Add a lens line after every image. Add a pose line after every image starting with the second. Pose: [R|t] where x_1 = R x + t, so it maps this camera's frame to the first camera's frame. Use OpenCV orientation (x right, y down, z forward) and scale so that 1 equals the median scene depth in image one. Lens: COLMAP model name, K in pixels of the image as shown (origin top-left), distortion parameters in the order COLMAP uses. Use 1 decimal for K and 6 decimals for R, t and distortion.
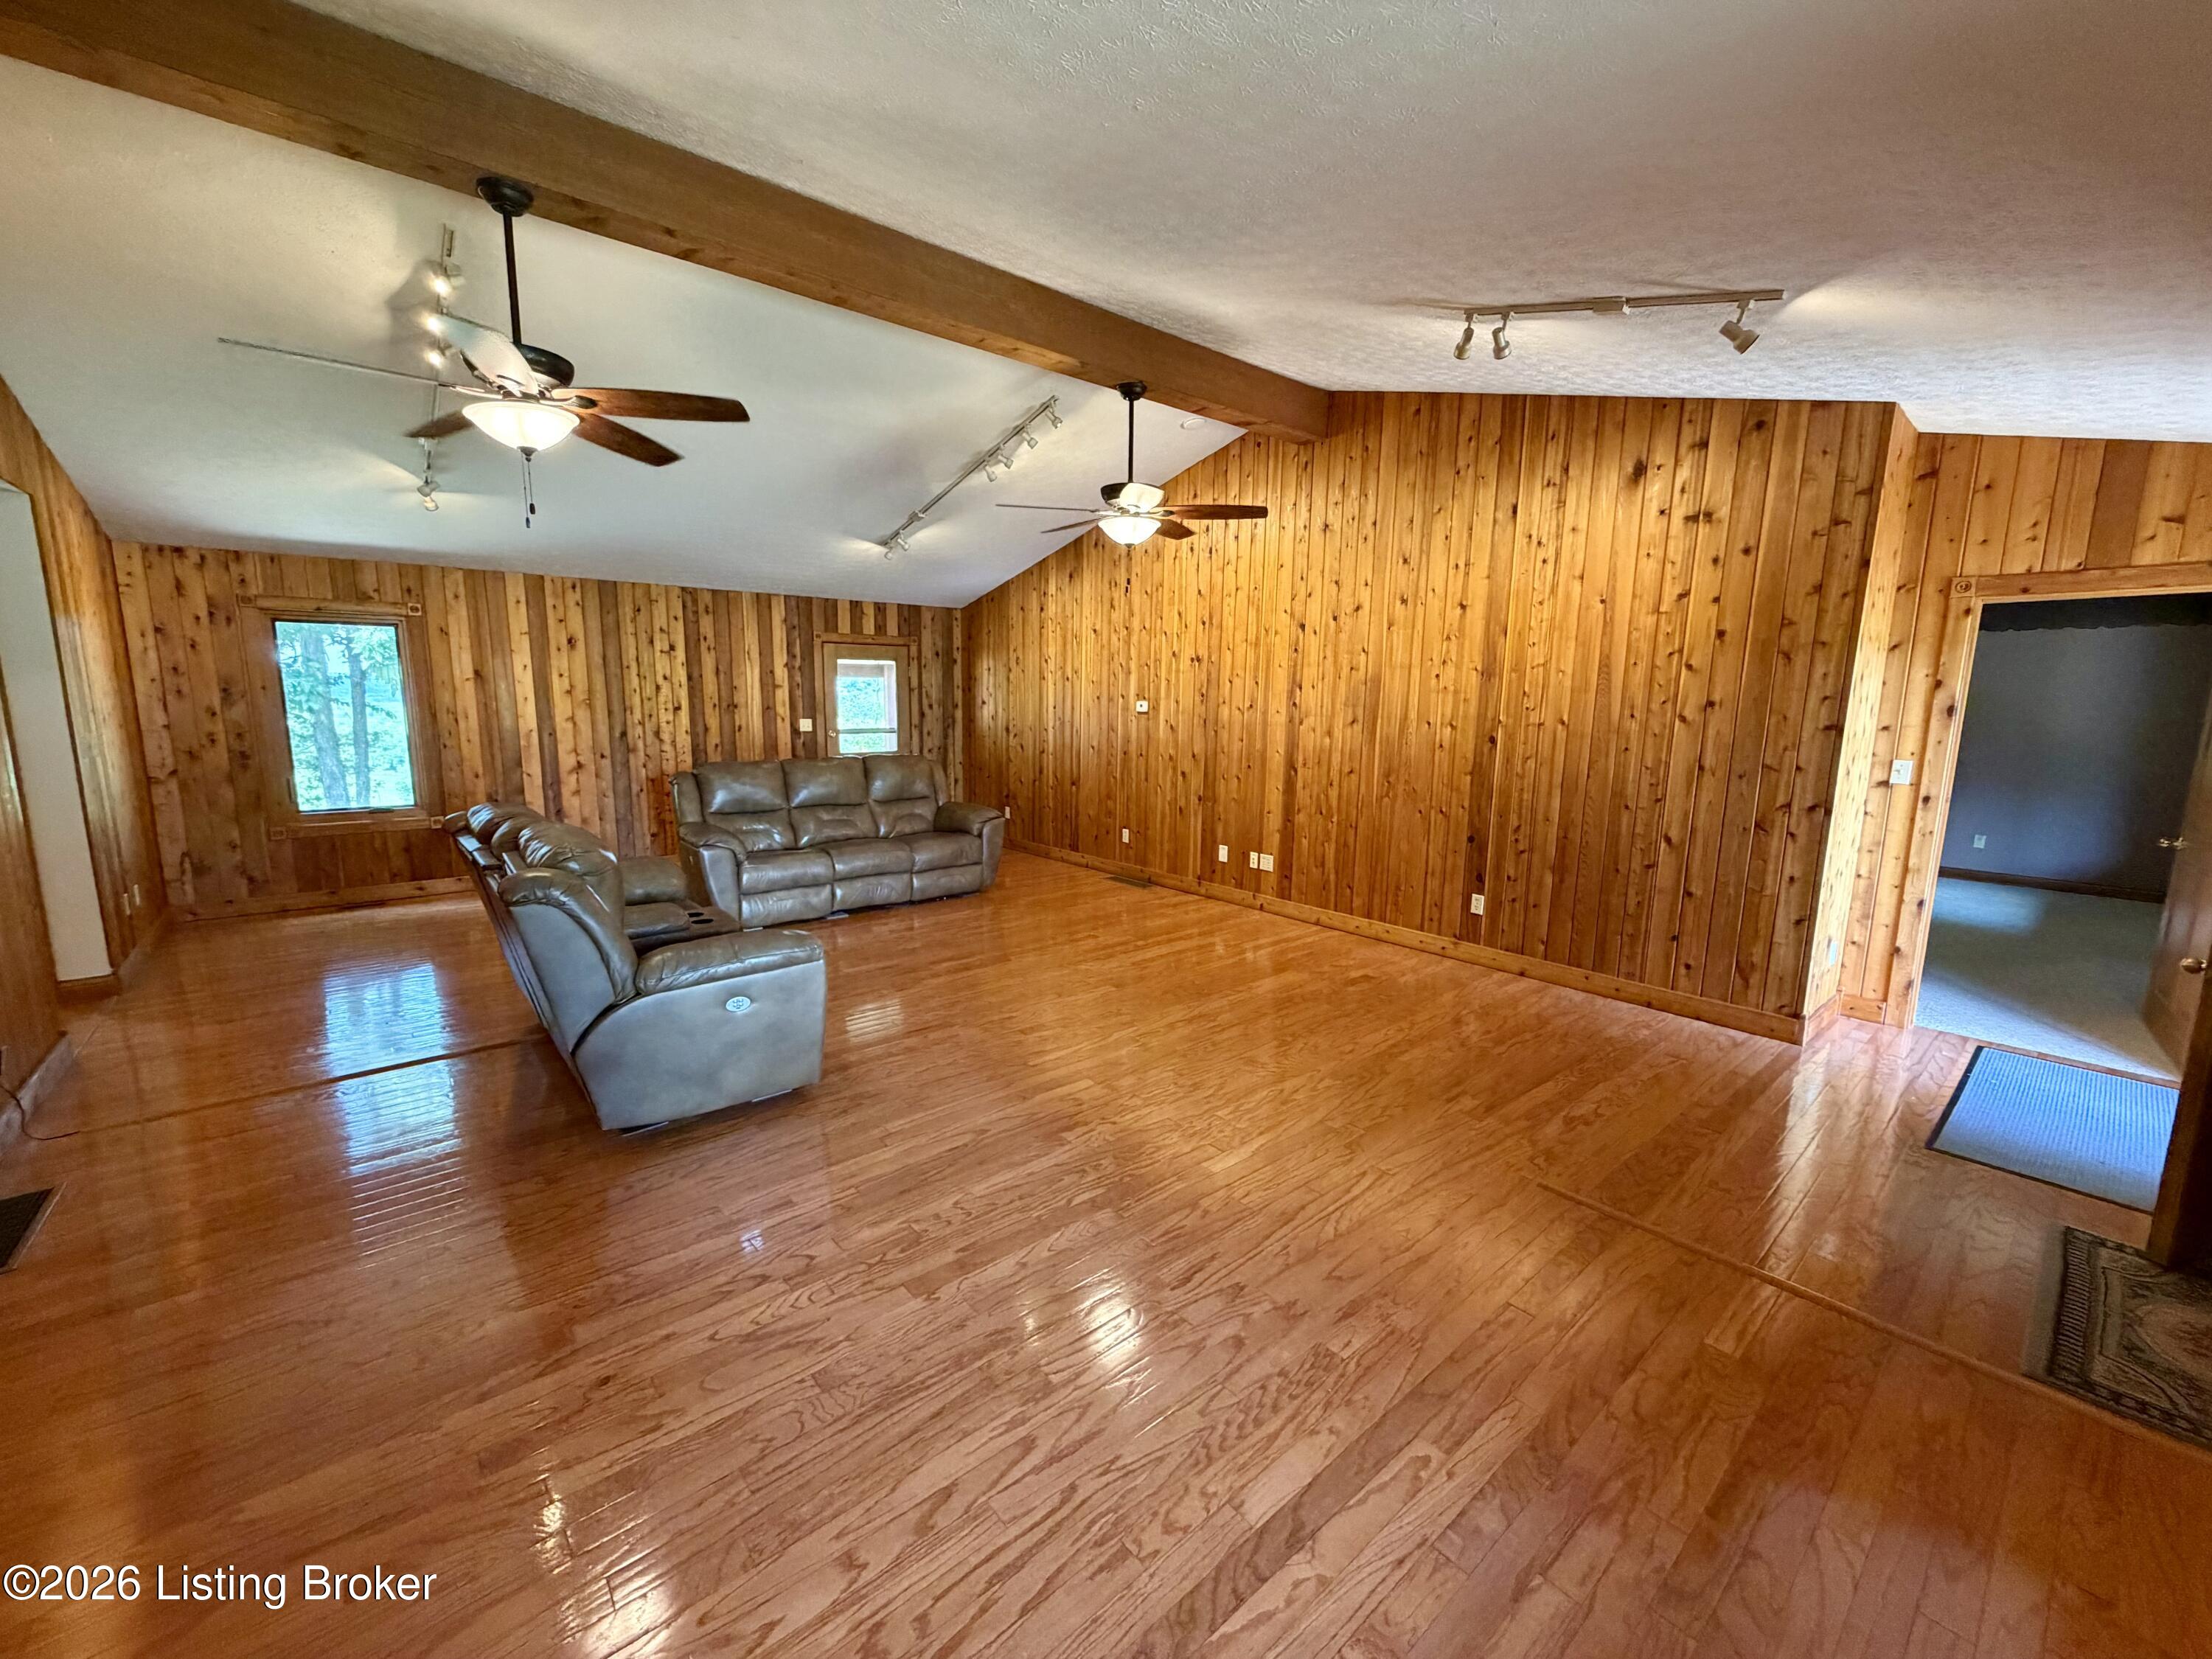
lens RADIAL K [[880.1, 0, 1100.3], [0, 880.1, 830.1], [0, 0, 1]] dist [0.000565, -0.000811]
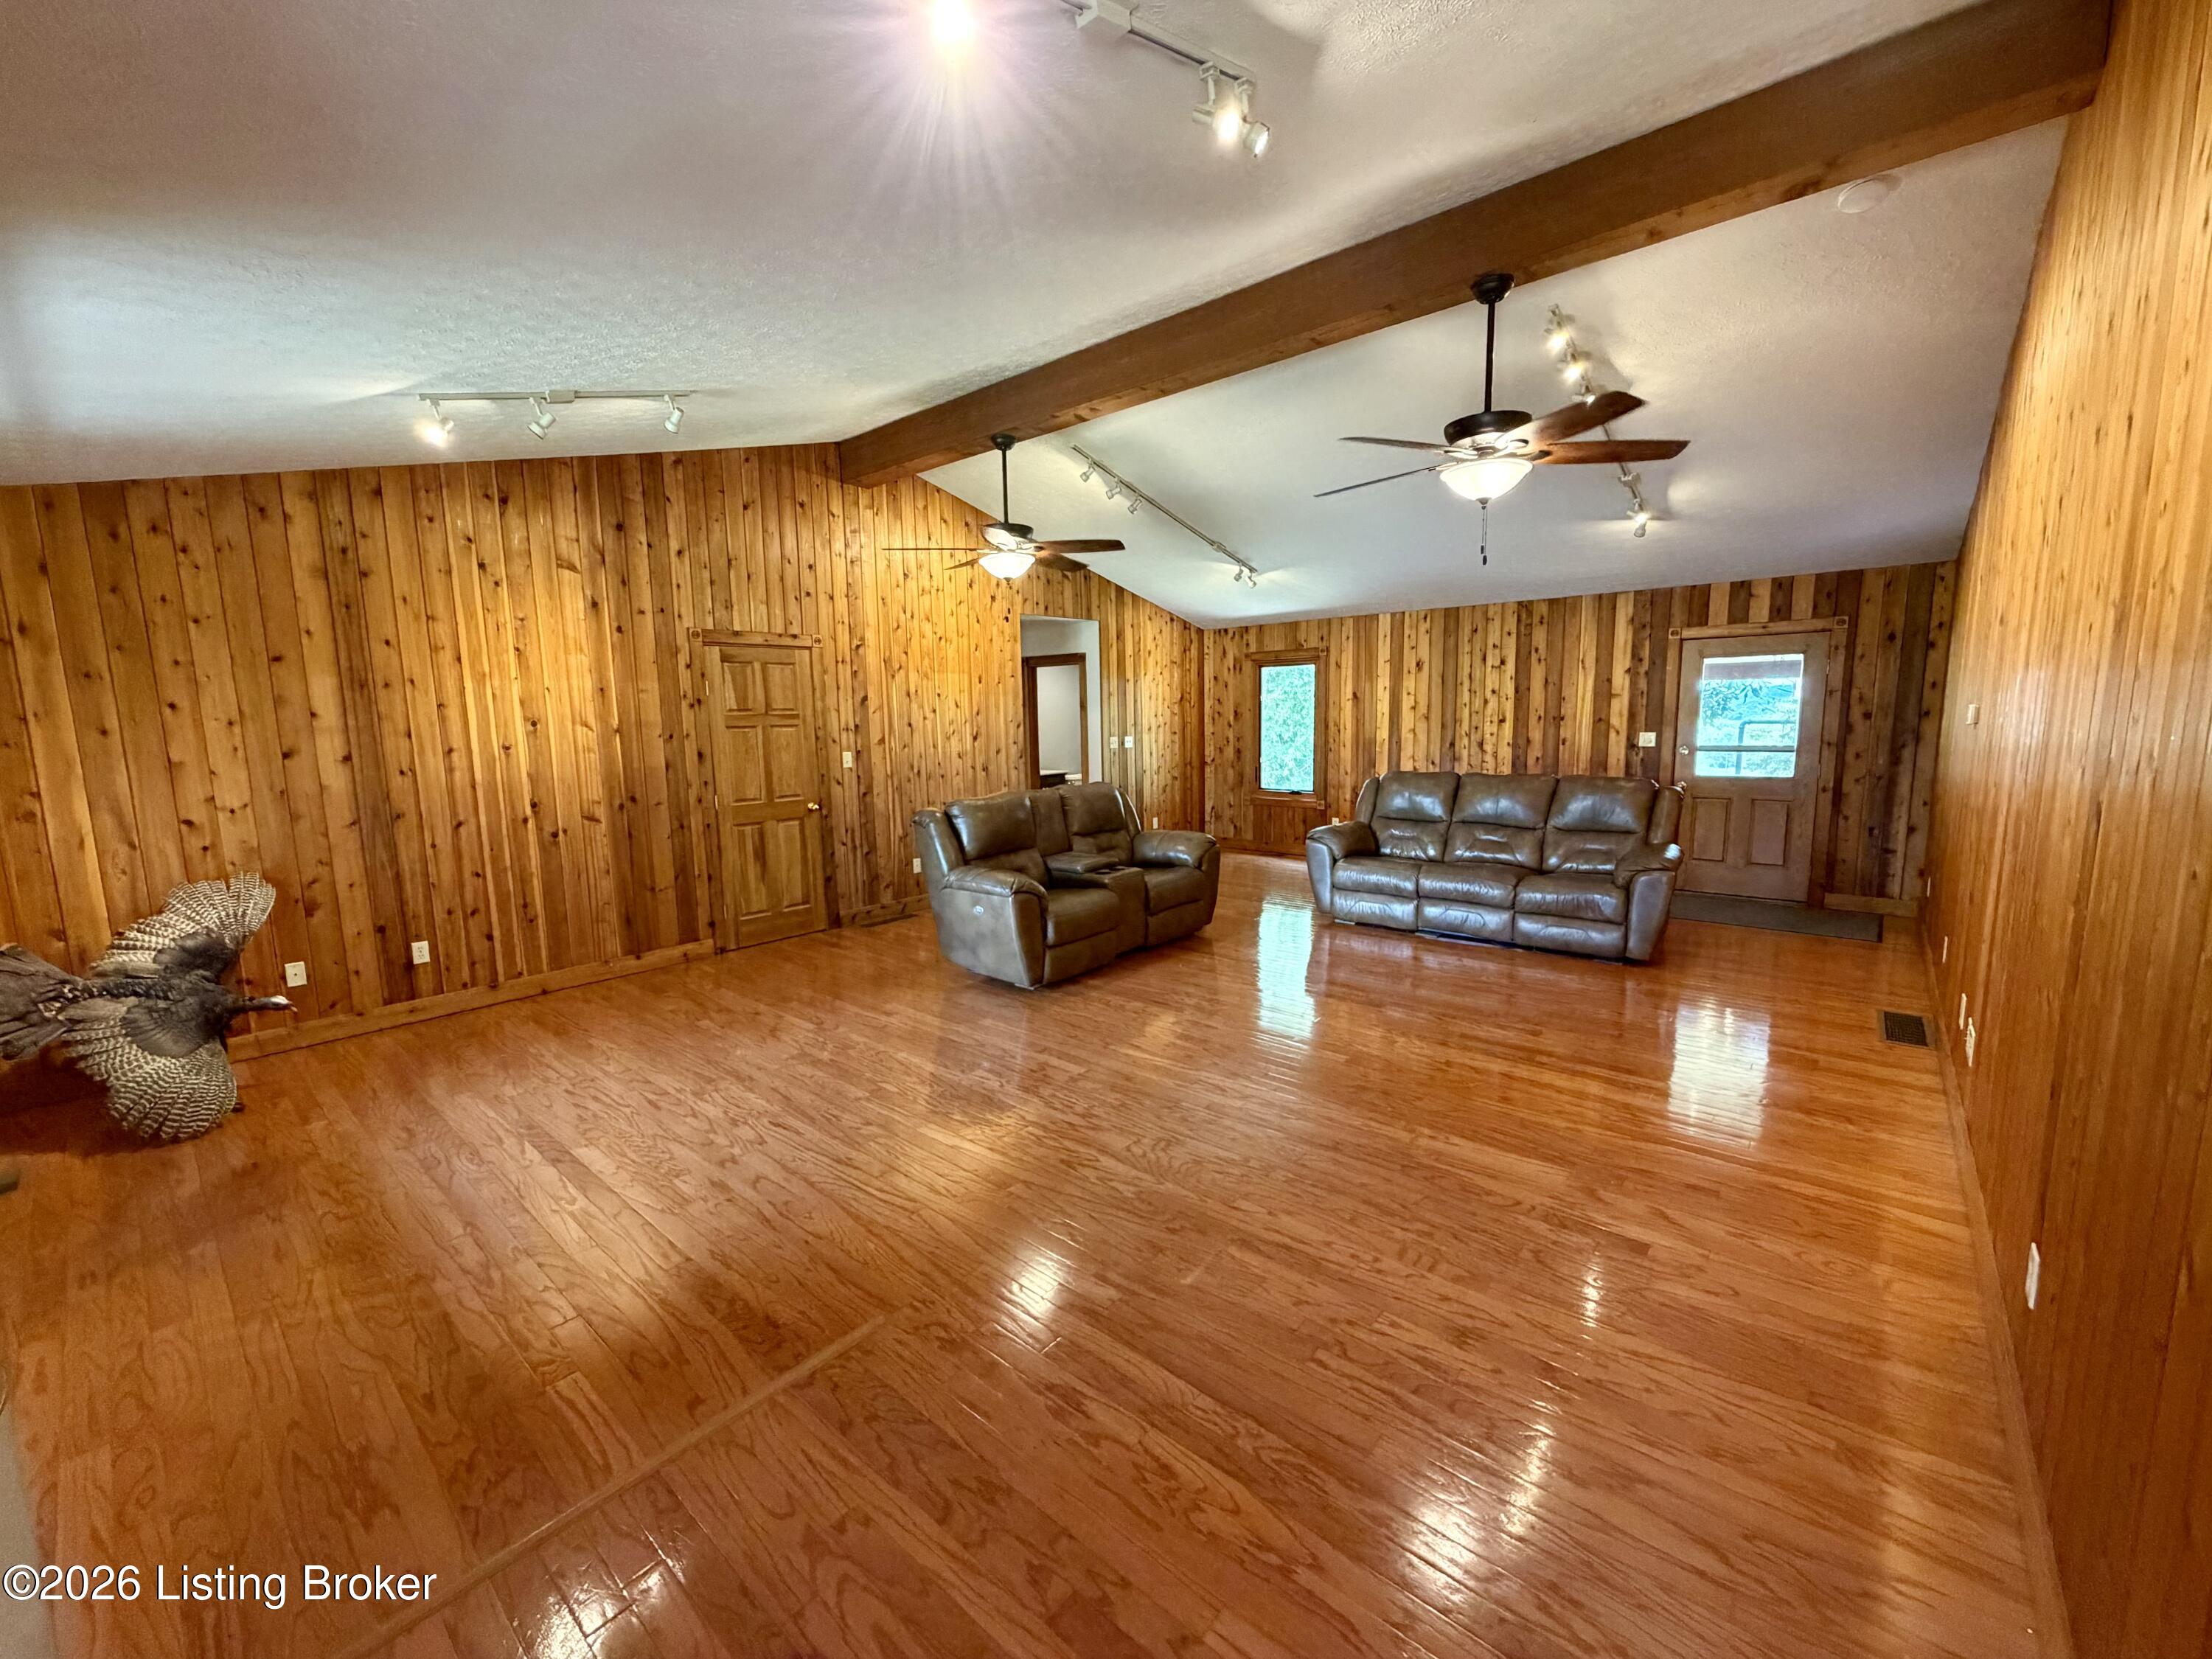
lens RADIAL K [[880.1, 0, 1100.3], [0, 880.1, 830.1], [0, 0, 1]] dist [0.000565, -0.000811]
pose [[0.153650, 0.117691, -0.981092, 0.504007], [-0.128971, 0.986777, 0.098175, -0.055771], [0.979673, 0.111447, 0.166797, 0.404375]]
